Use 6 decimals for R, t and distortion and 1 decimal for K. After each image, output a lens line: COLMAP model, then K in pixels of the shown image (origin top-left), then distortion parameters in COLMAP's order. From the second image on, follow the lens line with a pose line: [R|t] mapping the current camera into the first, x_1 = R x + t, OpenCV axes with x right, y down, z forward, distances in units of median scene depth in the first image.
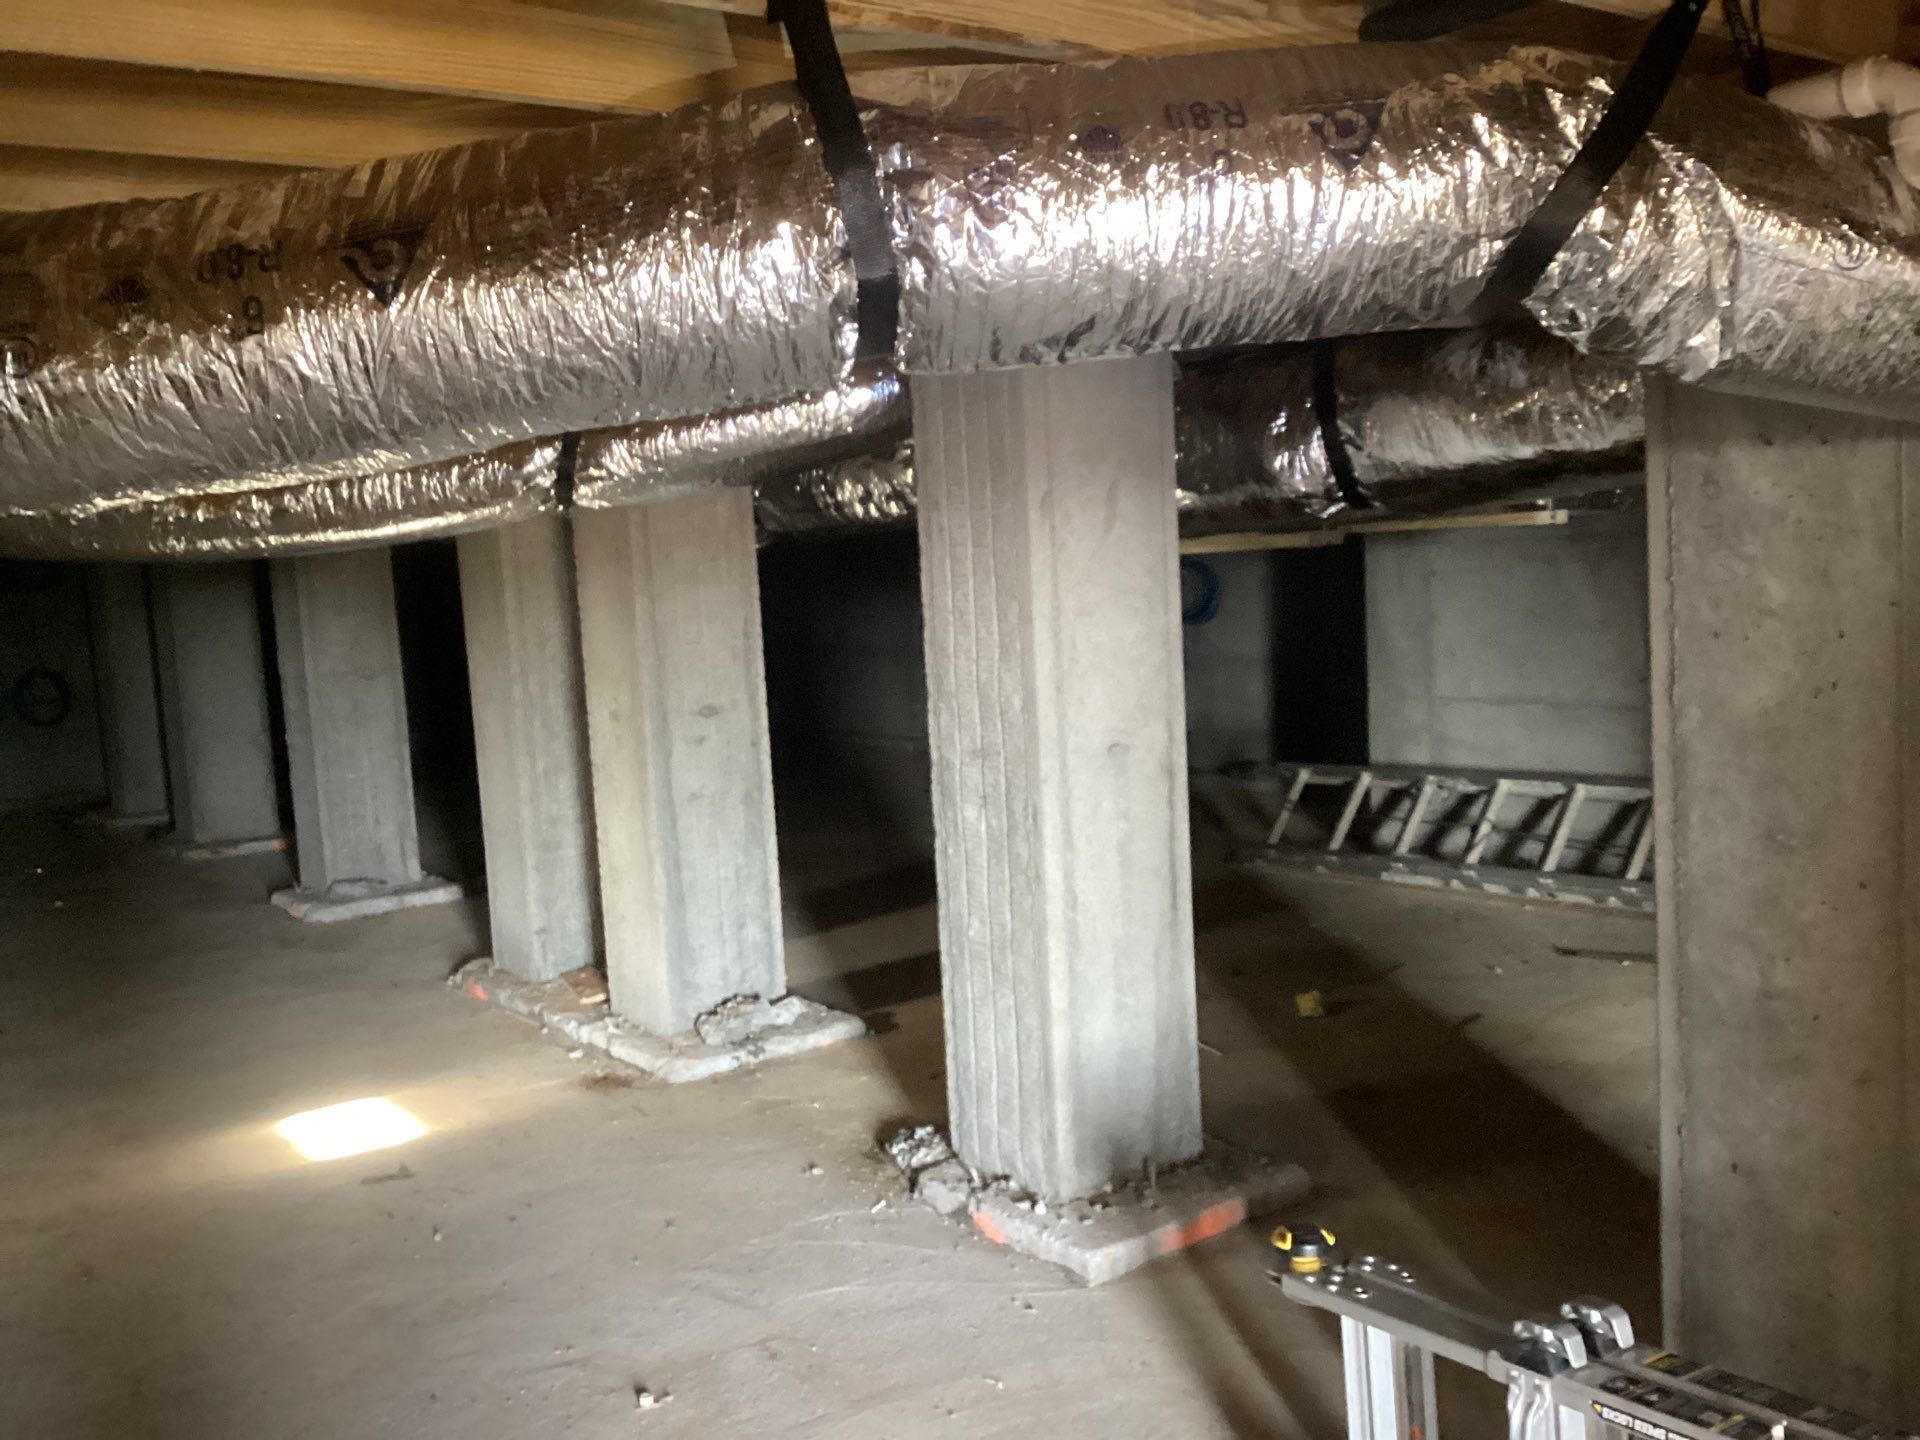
lens RADIAL K [[1738.2, 0, 960.0], [0, 1738.2, 720.0], [0, 0, 1]] dist [0.123019, -0.252788]
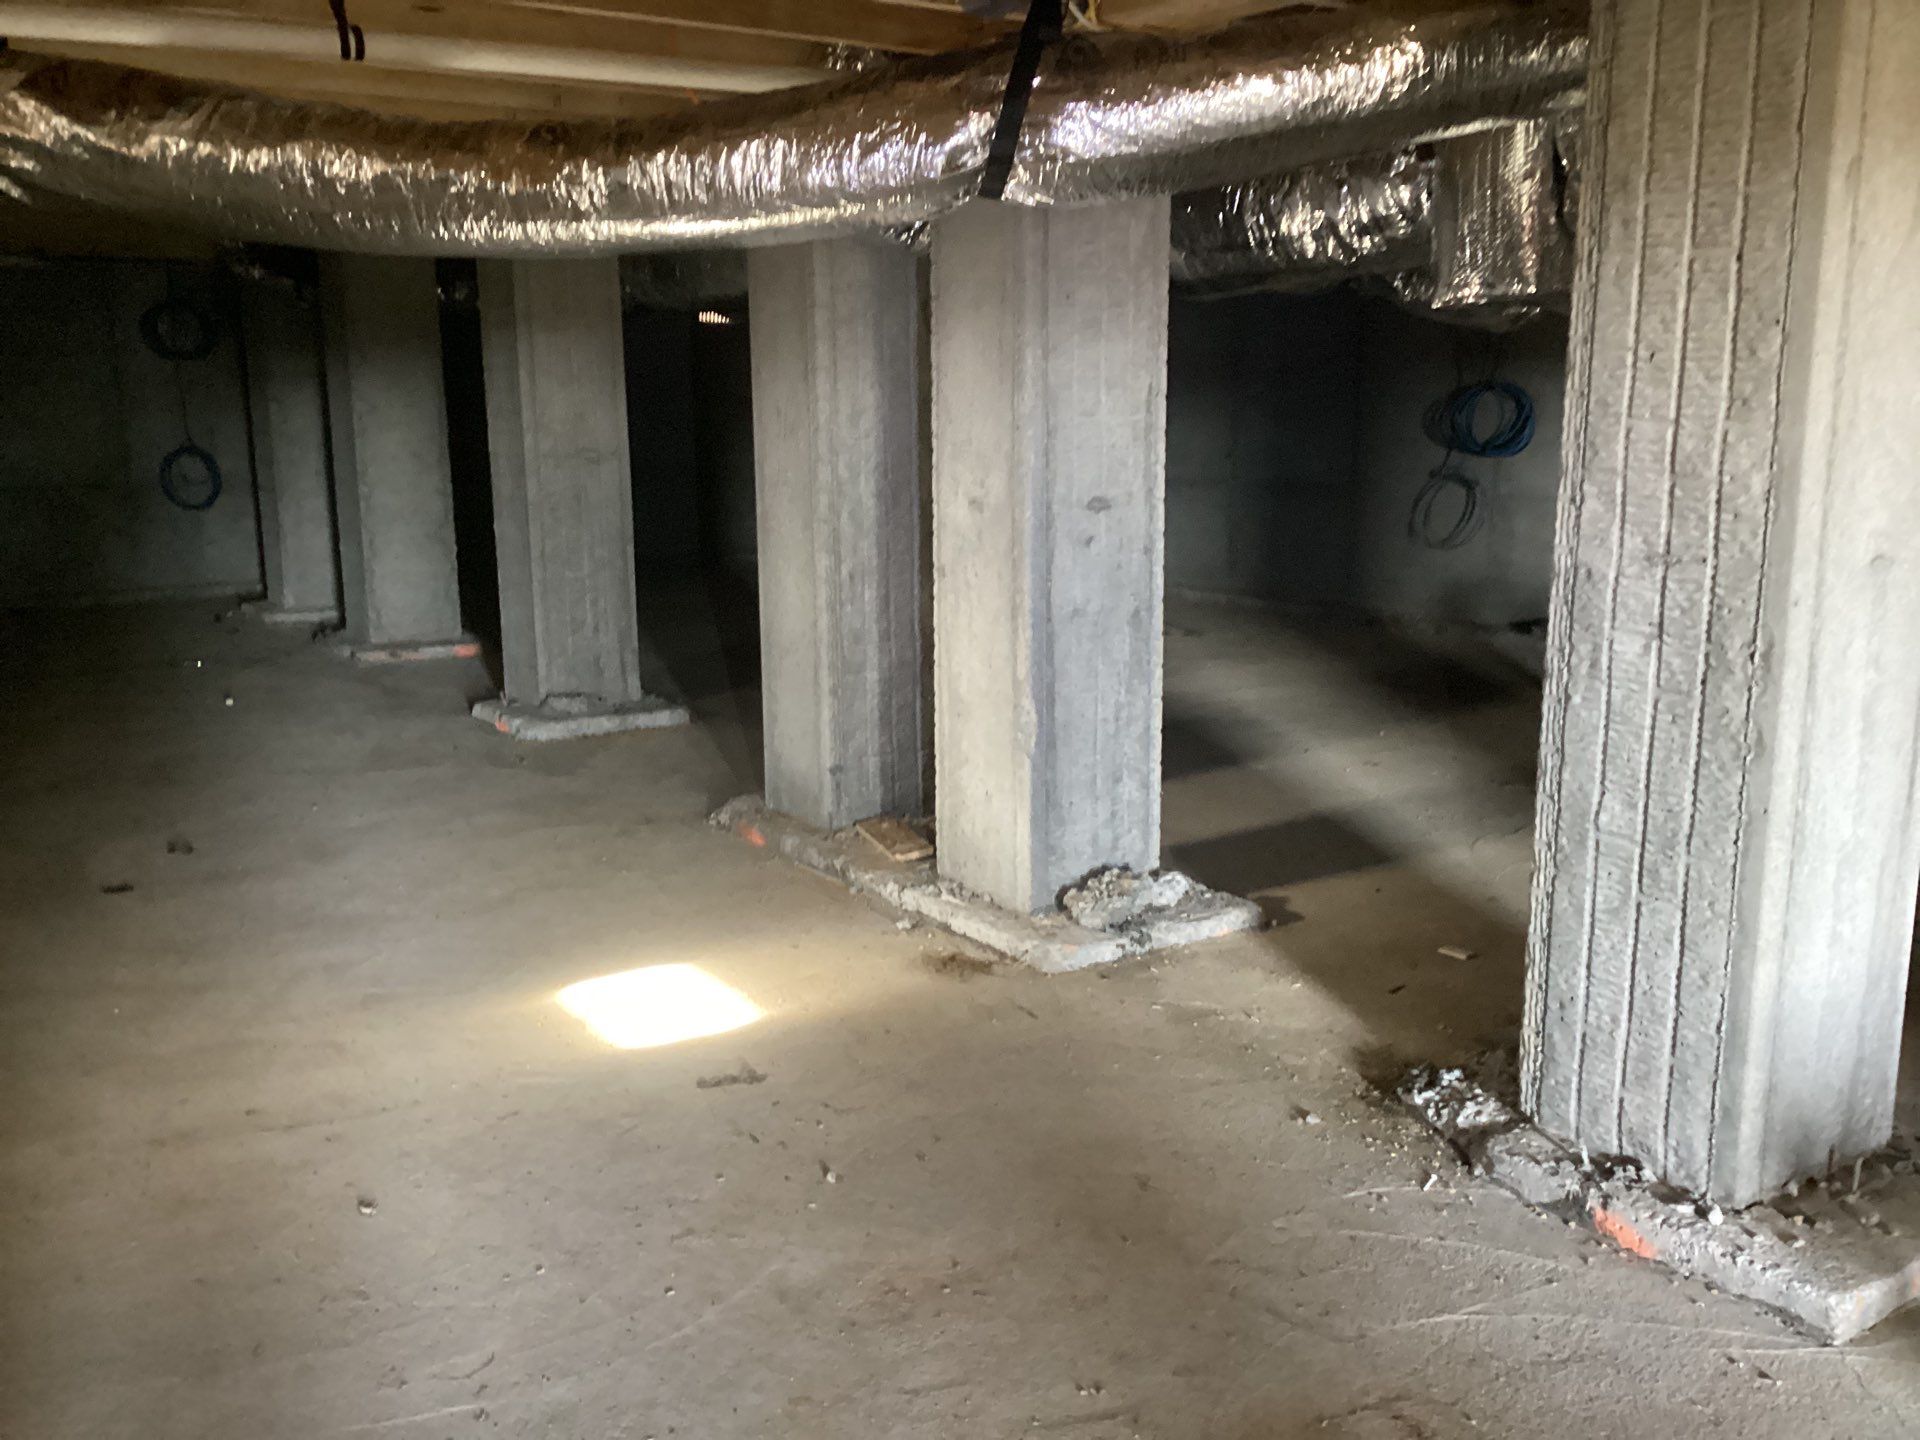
lens RADIAL K [[1738.2, 0, 960.0], [0, 1738.2, 720.0], [0, 0, 1]] dist [0.123019, -0.252788]
pose [[0.997364, 0.057485, -0.044285, -0.169271], [-0.053466, 0.994761, 0.087133, 0.026788], [0.049062, -0.084536, 0.995212, 0.219351]]
